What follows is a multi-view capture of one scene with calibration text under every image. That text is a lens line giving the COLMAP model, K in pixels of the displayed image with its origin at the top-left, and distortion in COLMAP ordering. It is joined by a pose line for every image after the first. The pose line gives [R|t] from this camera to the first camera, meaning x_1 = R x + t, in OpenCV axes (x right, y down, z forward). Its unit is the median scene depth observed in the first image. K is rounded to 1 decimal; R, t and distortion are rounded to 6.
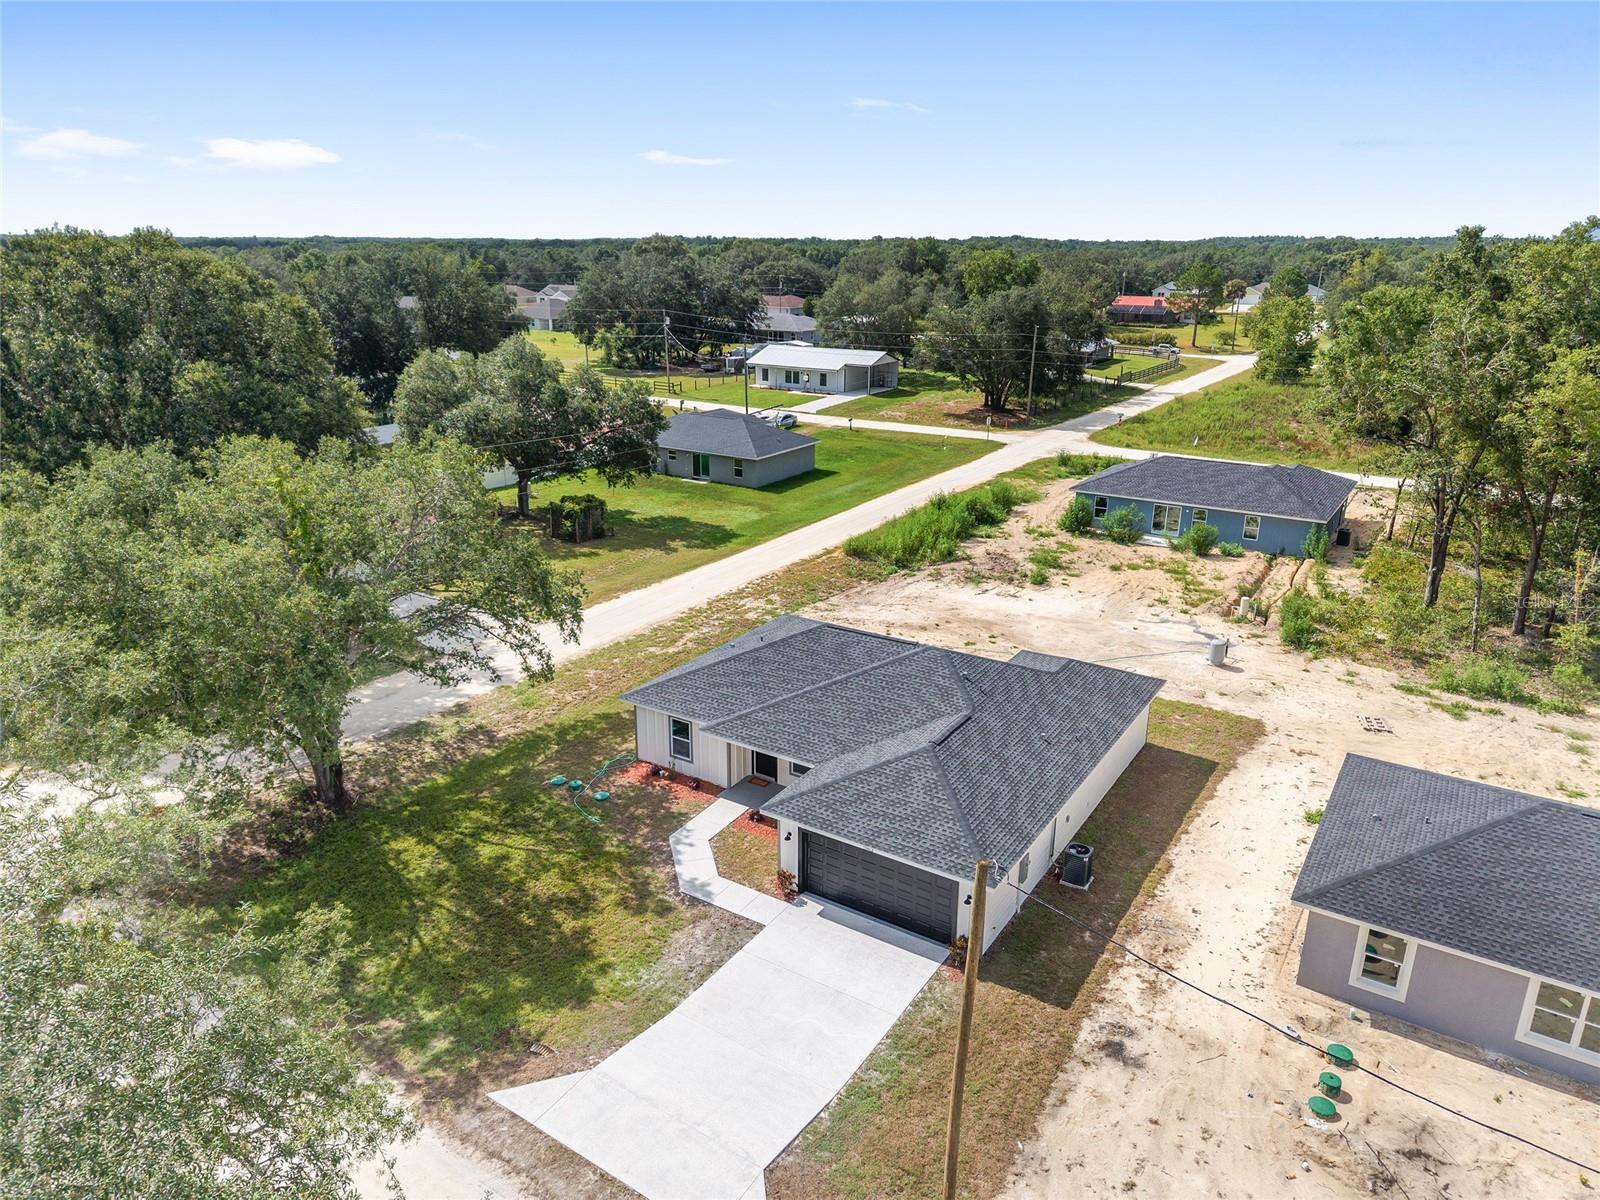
lens RADIAL K [[1084.5, 0, 796.1], [0, 1084.5, 597.4], [0, 0, 1]] dist [0.009417, 0.002209]
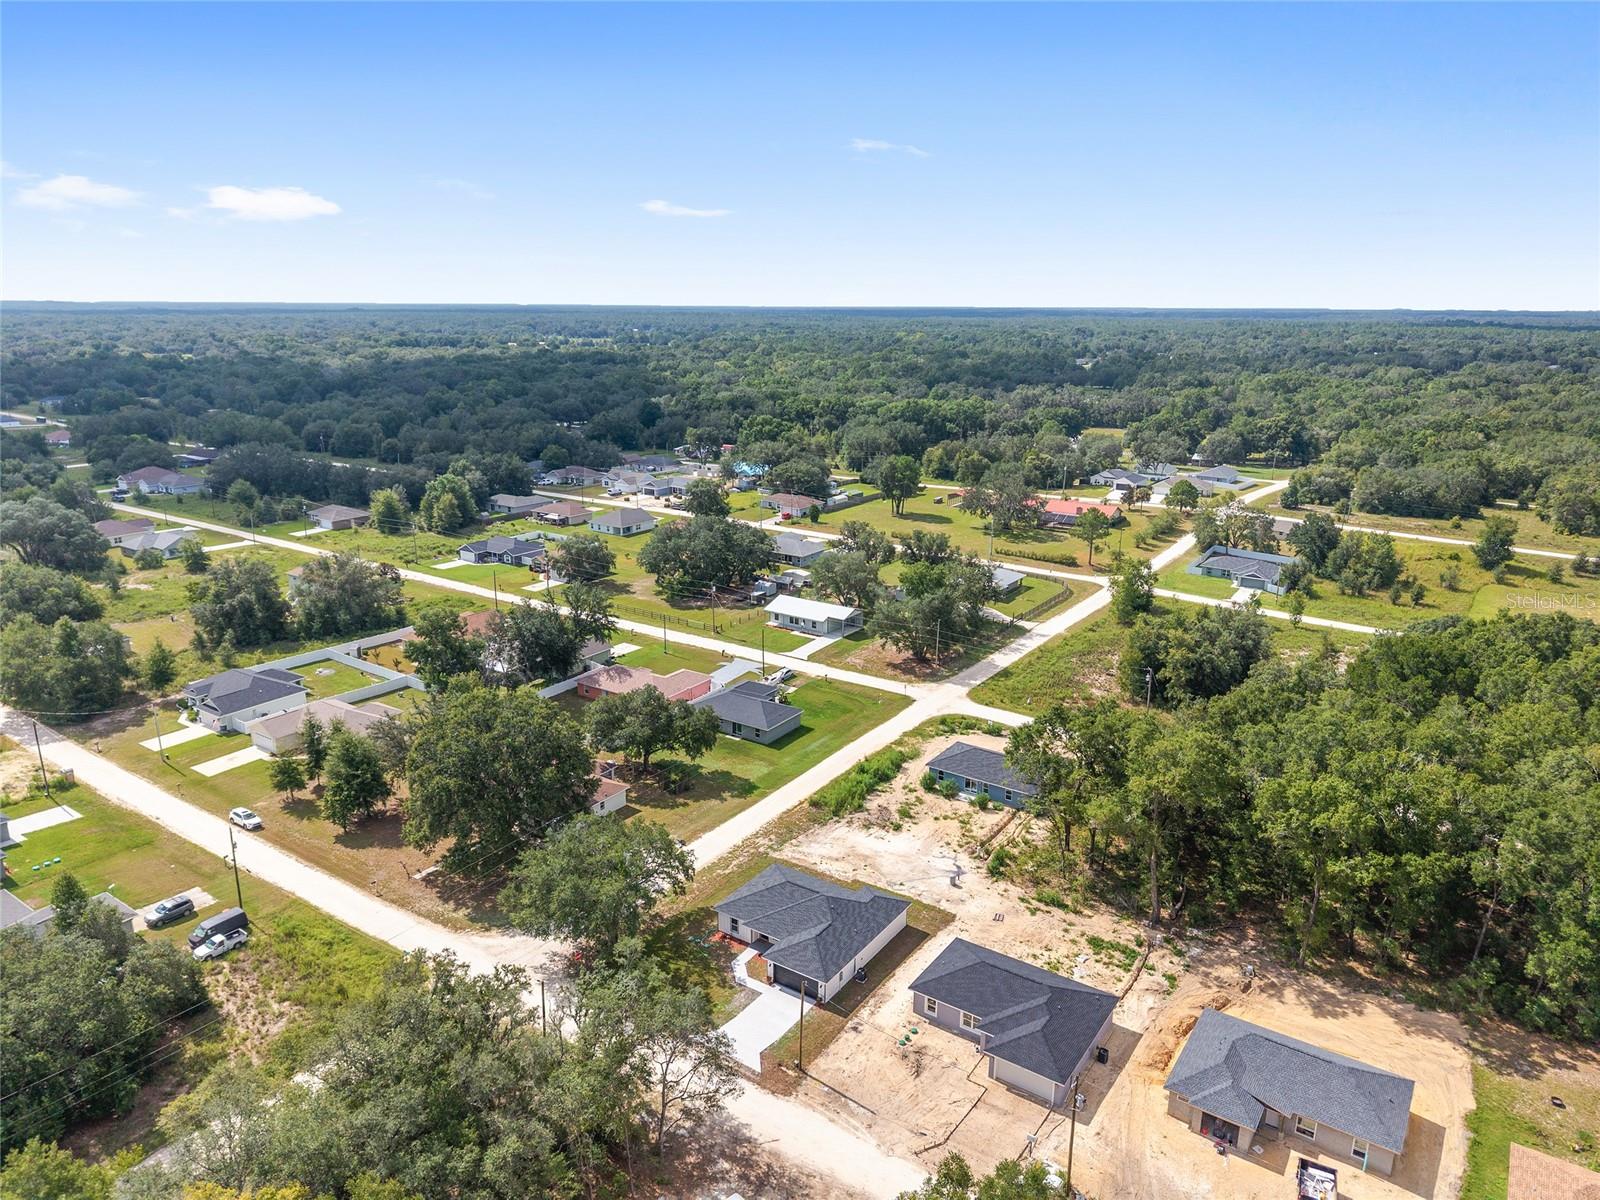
lens RADIAL K [[1084.5, 0, 802.0], [0, 1084.5, 603.1], [0, 0, 1]] dist [0.009417, 0.002209]
pose [[0.999859, 0.010639, -0.013027, 0.062769], [-0.011144, 0.999164, -0.039334, -0.385976], [0.012598, 0.039473, 0.999141, -1.199758]]
